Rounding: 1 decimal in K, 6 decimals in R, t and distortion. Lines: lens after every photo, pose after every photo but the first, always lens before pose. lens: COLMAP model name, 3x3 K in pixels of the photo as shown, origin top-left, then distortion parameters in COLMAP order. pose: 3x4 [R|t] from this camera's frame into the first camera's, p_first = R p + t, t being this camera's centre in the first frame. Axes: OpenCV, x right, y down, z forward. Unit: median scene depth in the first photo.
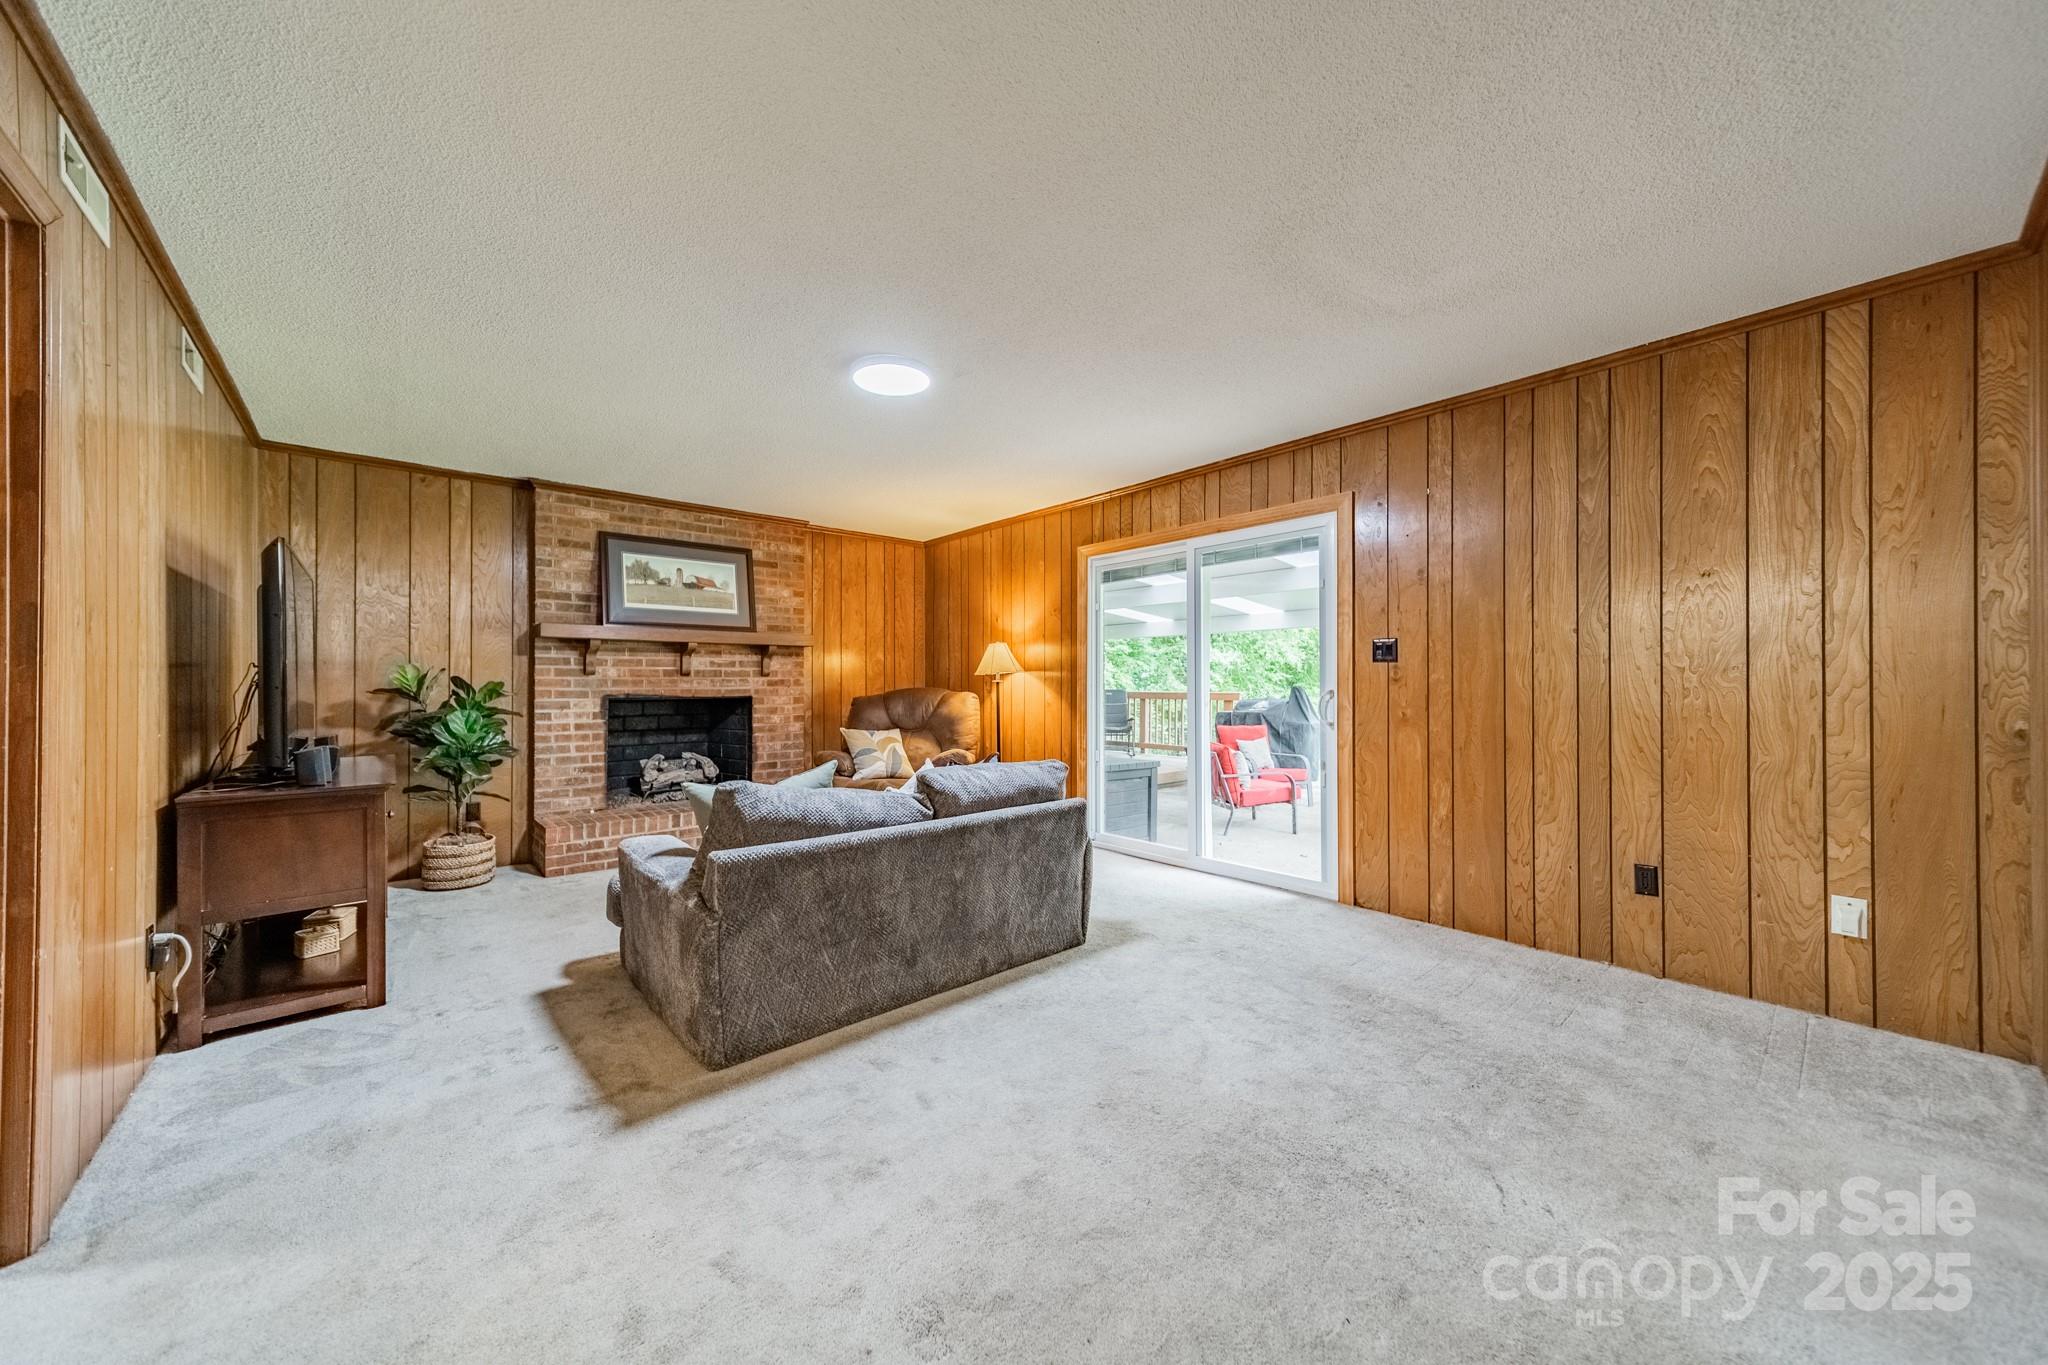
lens RADIAL K [[725.1, 0, 1026.3], [0, 725.1, 683.5], [0, 0, 1]] dist [0.007512, 0.001140]
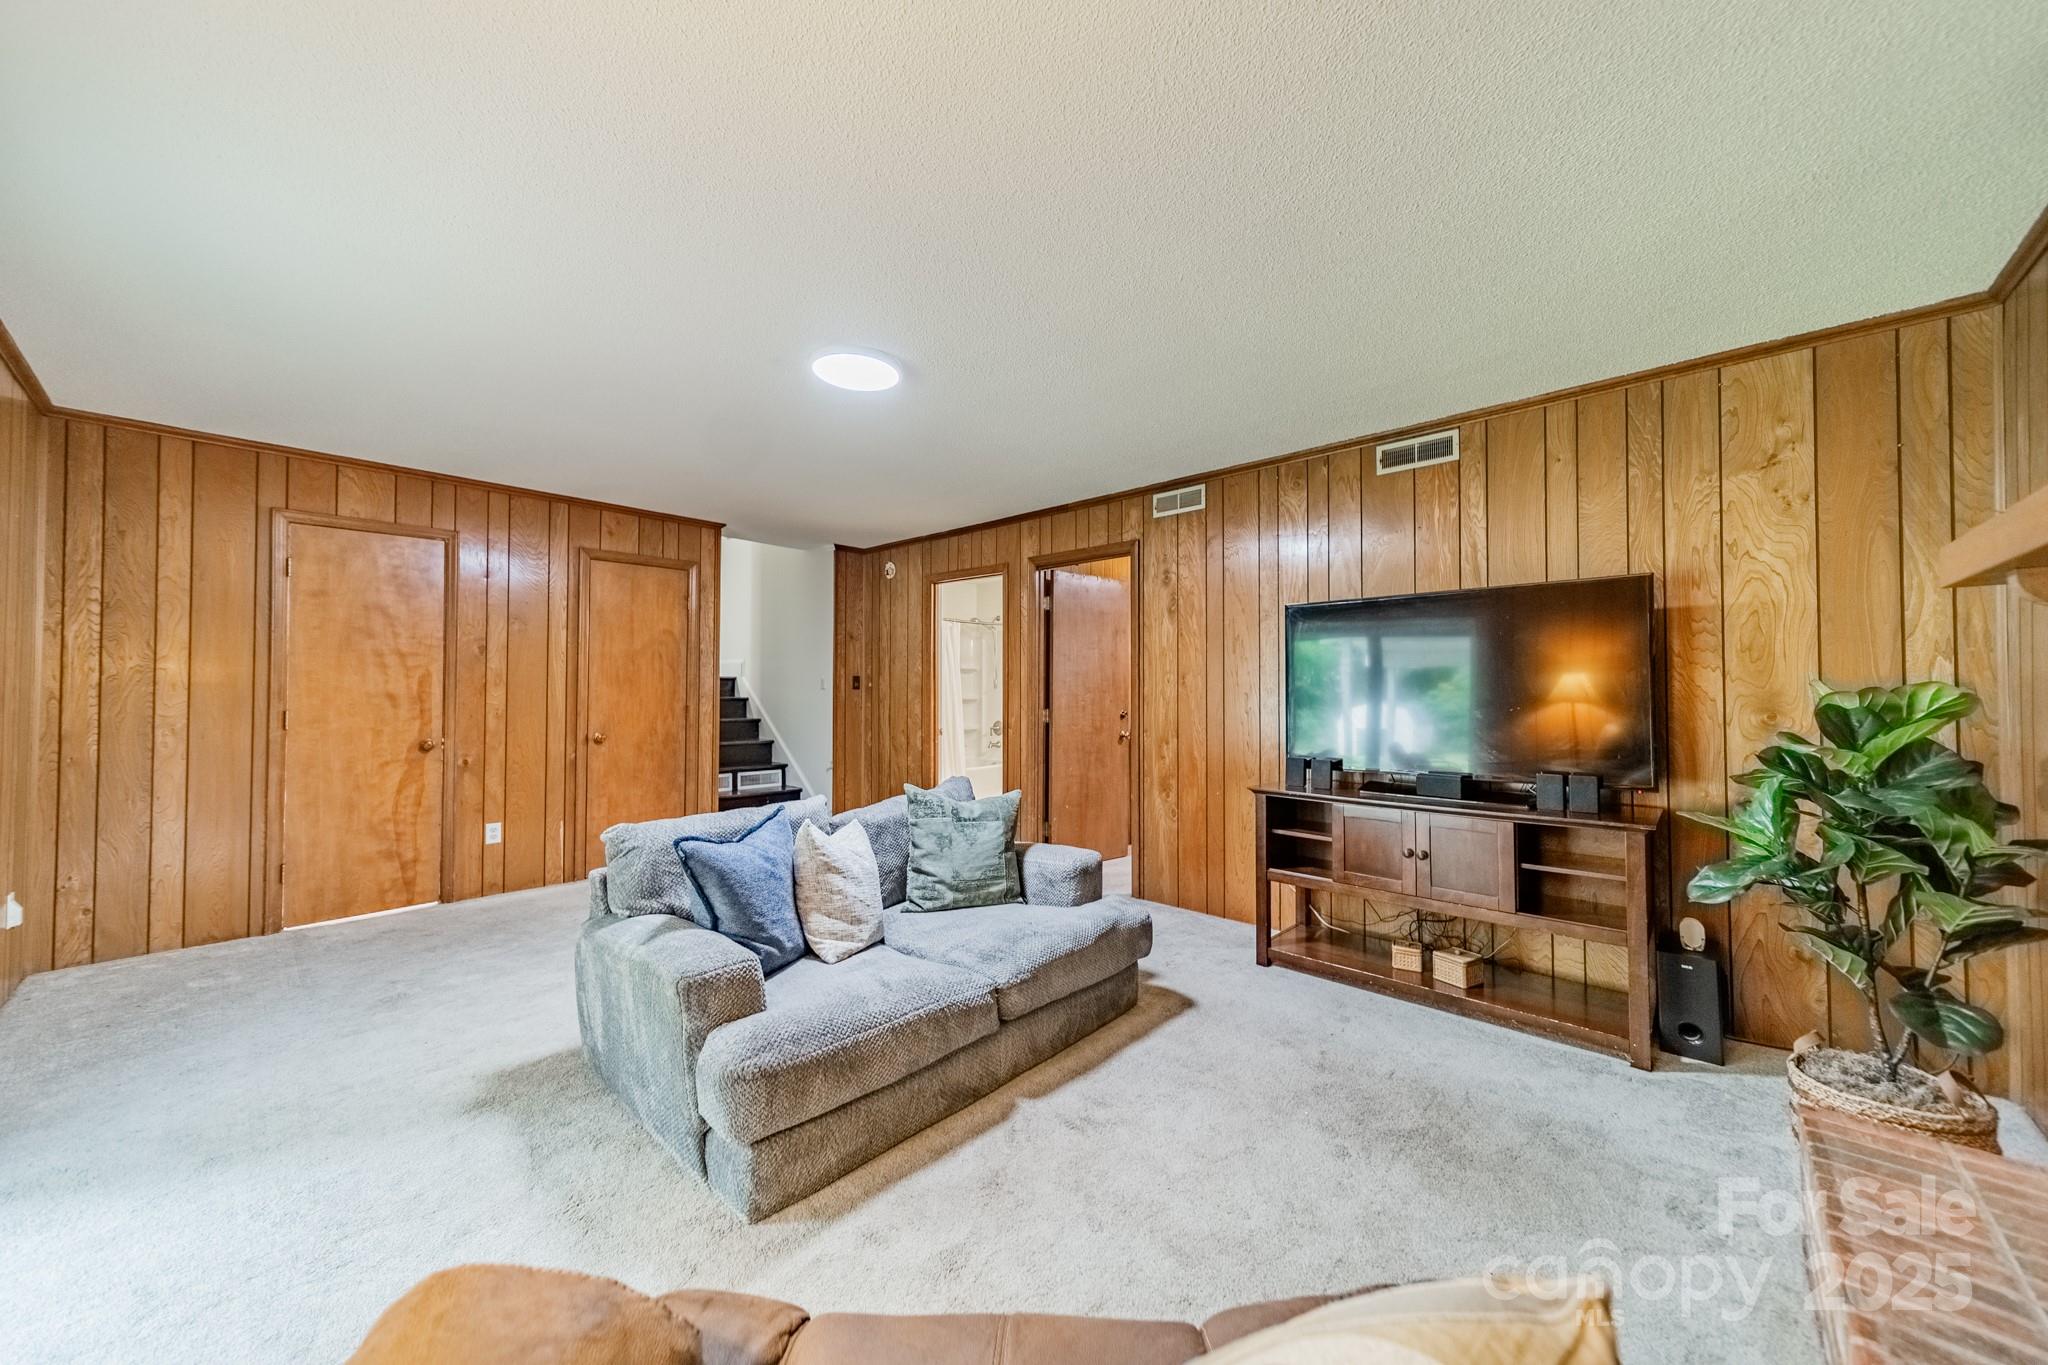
lens RADIAL K [[725.1, 0, 1025.5], [0, 725.1, 680.0], [0, 0, 1]] dist [0.007512, 0.001140]
pose [[-0.994713, -0.001671, -0.102682, -0.193437], [0.000048, 0.999860, -0.016733, -0.015466], [0.102696, -0.016650, -0.994573, 1.222492]]
